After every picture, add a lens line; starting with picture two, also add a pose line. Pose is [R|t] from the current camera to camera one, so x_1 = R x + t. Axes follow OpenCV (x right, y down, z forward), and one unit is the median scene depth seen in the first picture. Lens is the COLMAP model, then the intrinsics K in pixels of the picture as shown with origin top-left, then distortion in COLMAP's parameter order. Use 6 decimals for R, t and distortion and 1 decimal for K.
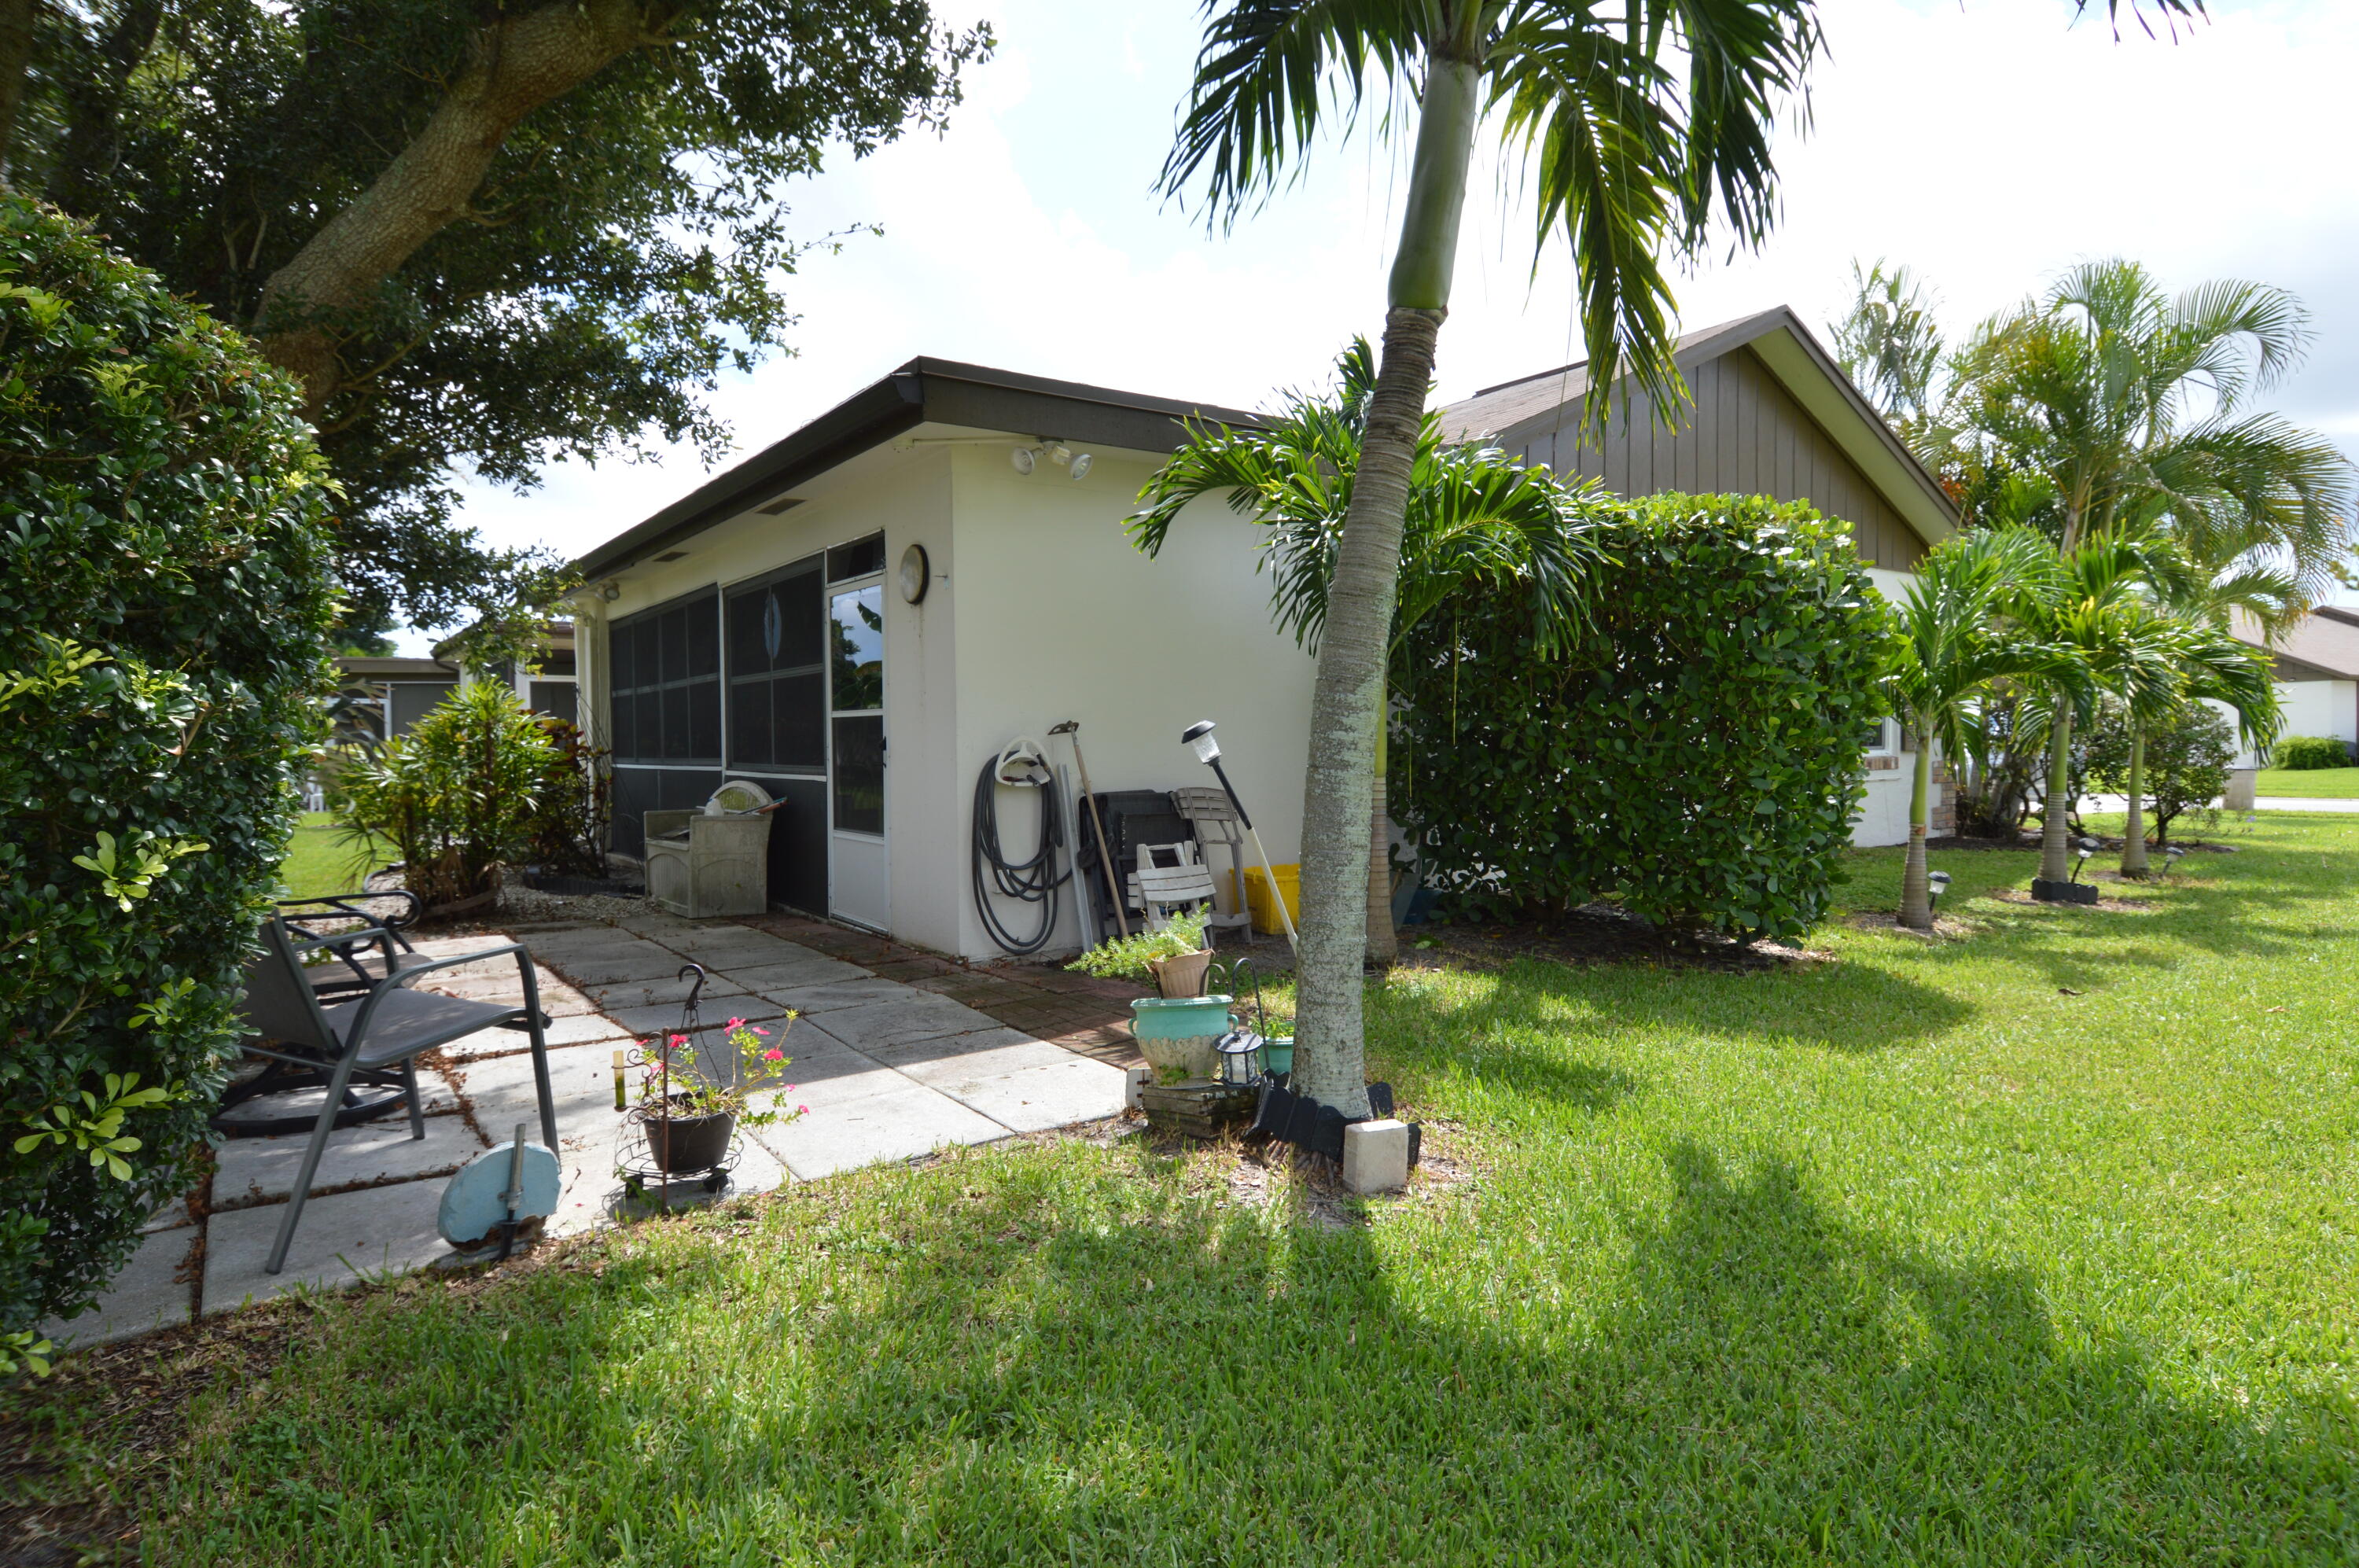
lens RADIAL K [[1247.8, 0, 1173.8], [0, 1247.8, 773.6], [0, 0, 1]] dist [0.004952, -0.004567]
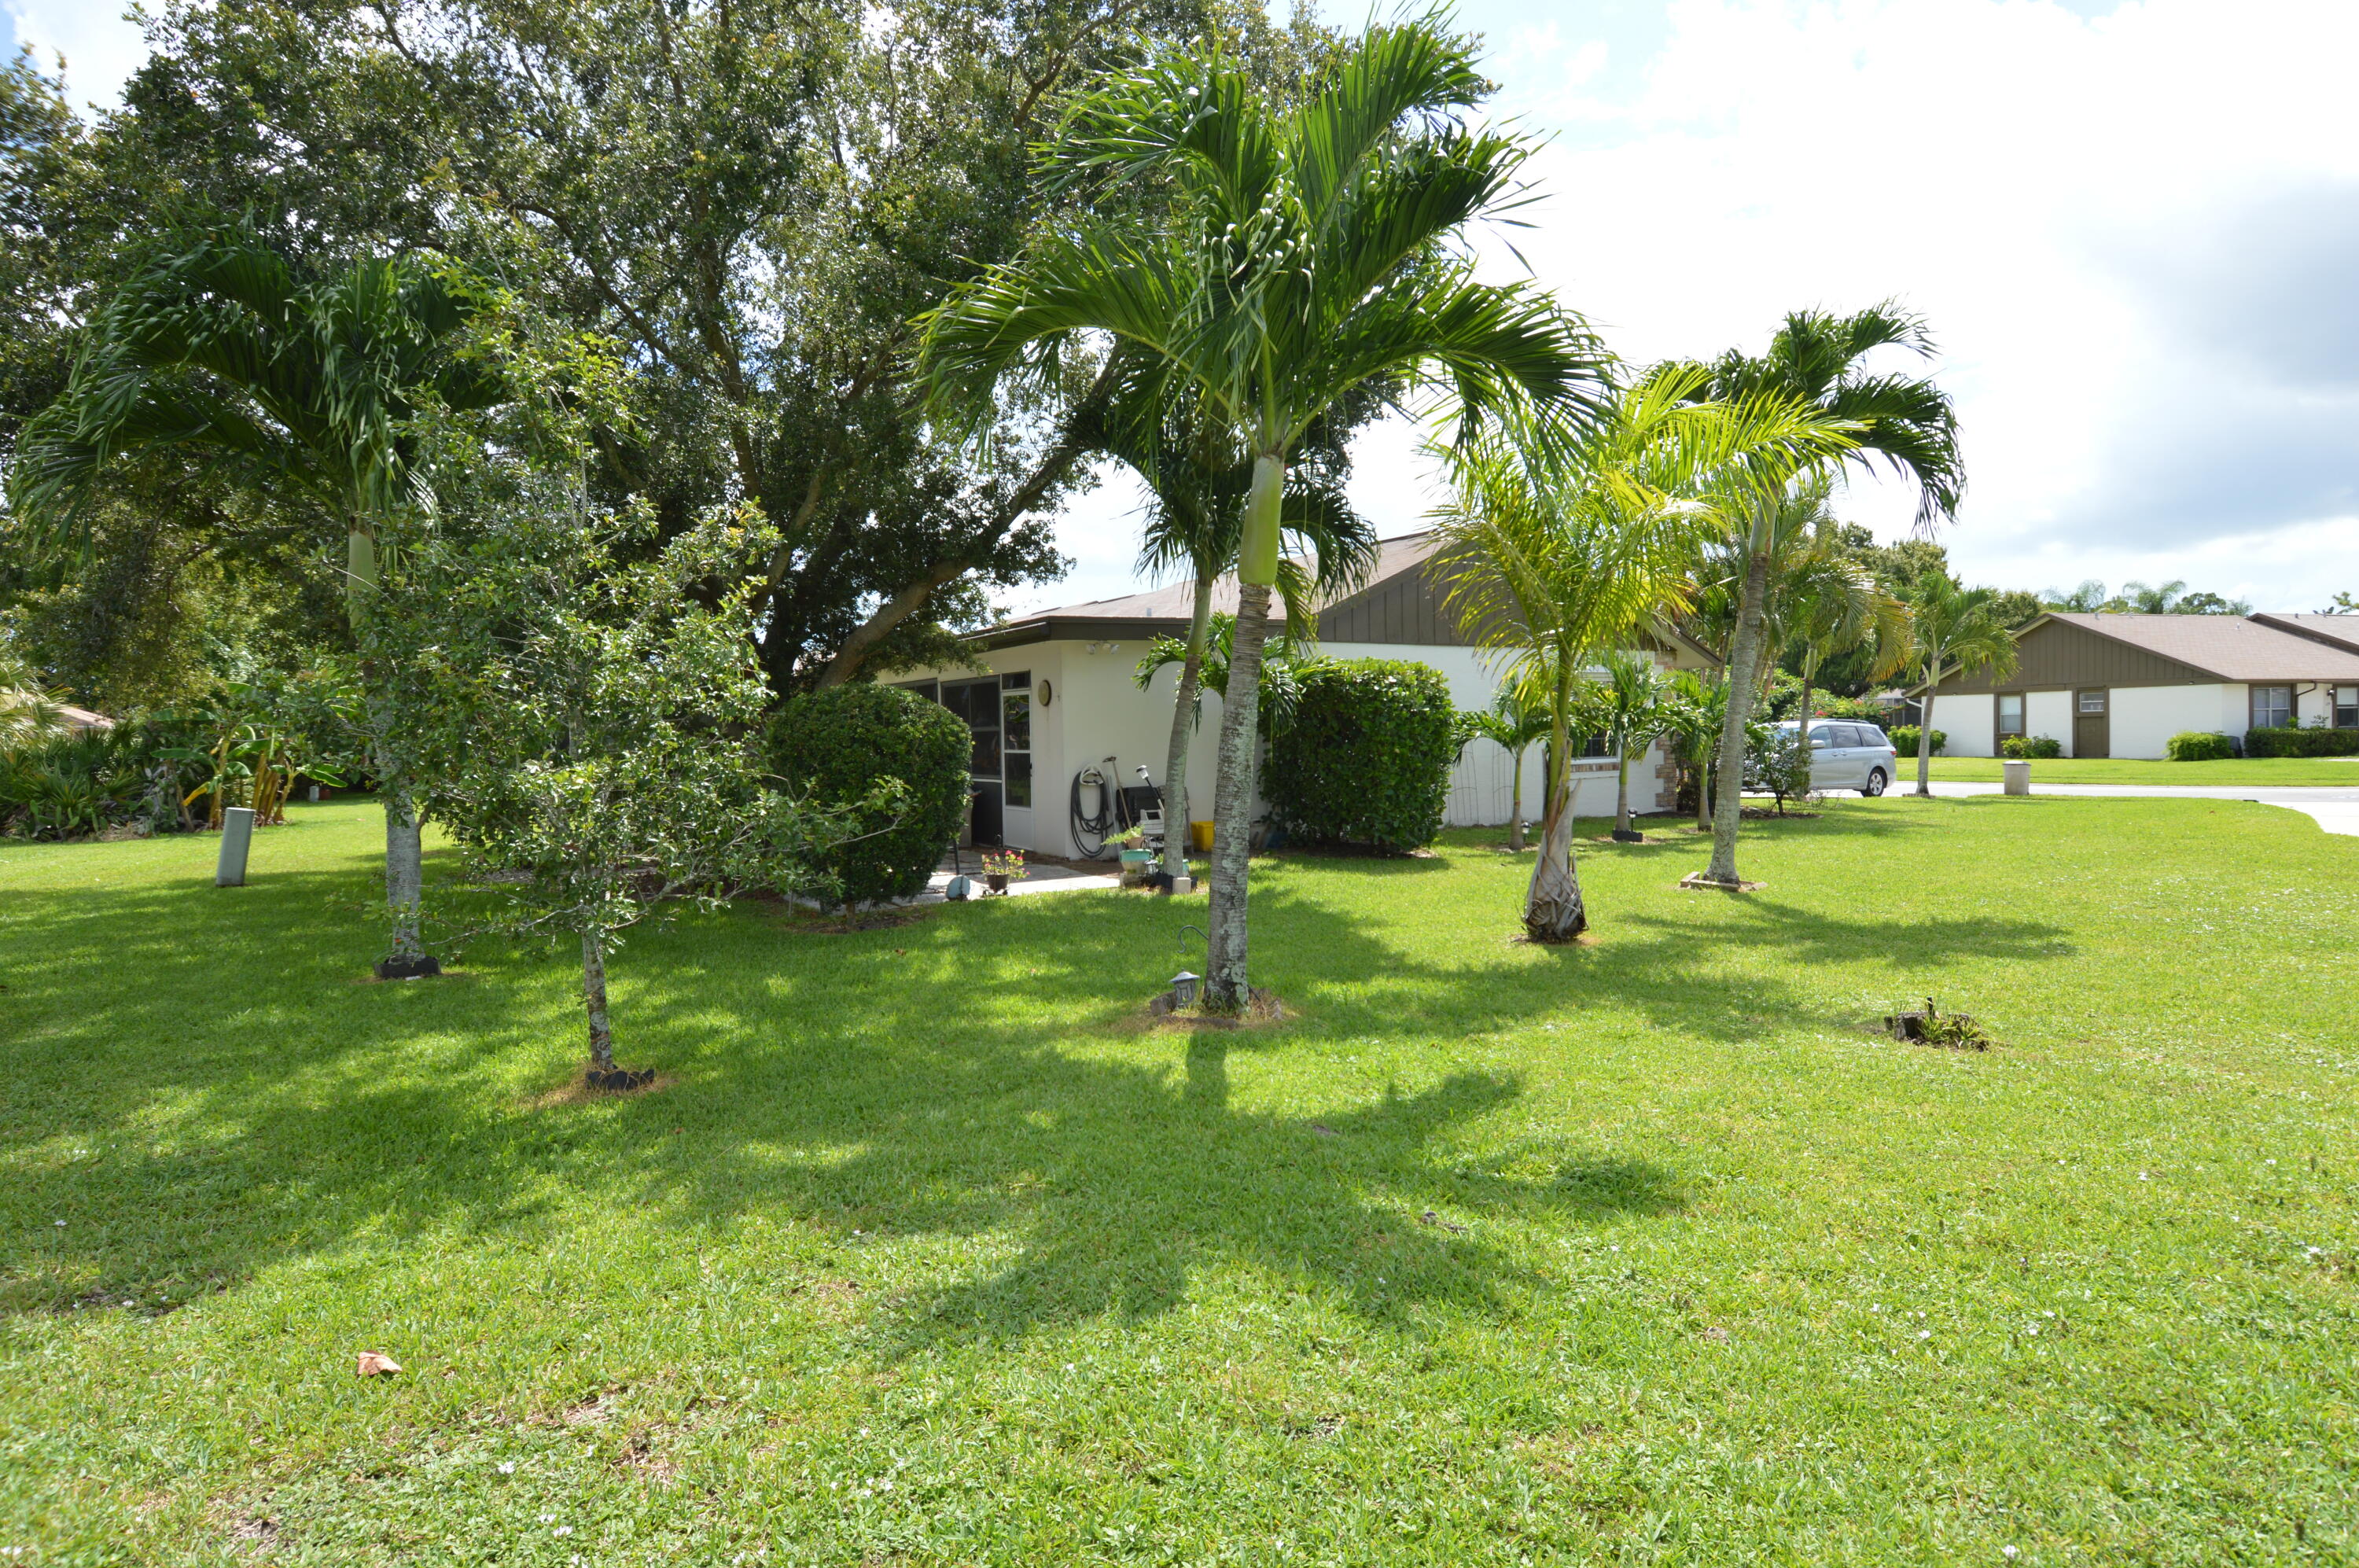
lens RADIAL K [[1247.8, 0, 1183.5], [0, 1247.8, 784.8], [0, 0, 1]] dist [0.004952, -0.004567]
pose [[0.997763, -0.005959, -0.066579, 0.200429], [0.006970, 0.999864, 0.014951, -0.022908], [0.066481, -0.015382, 0.997669, -1.285555]]
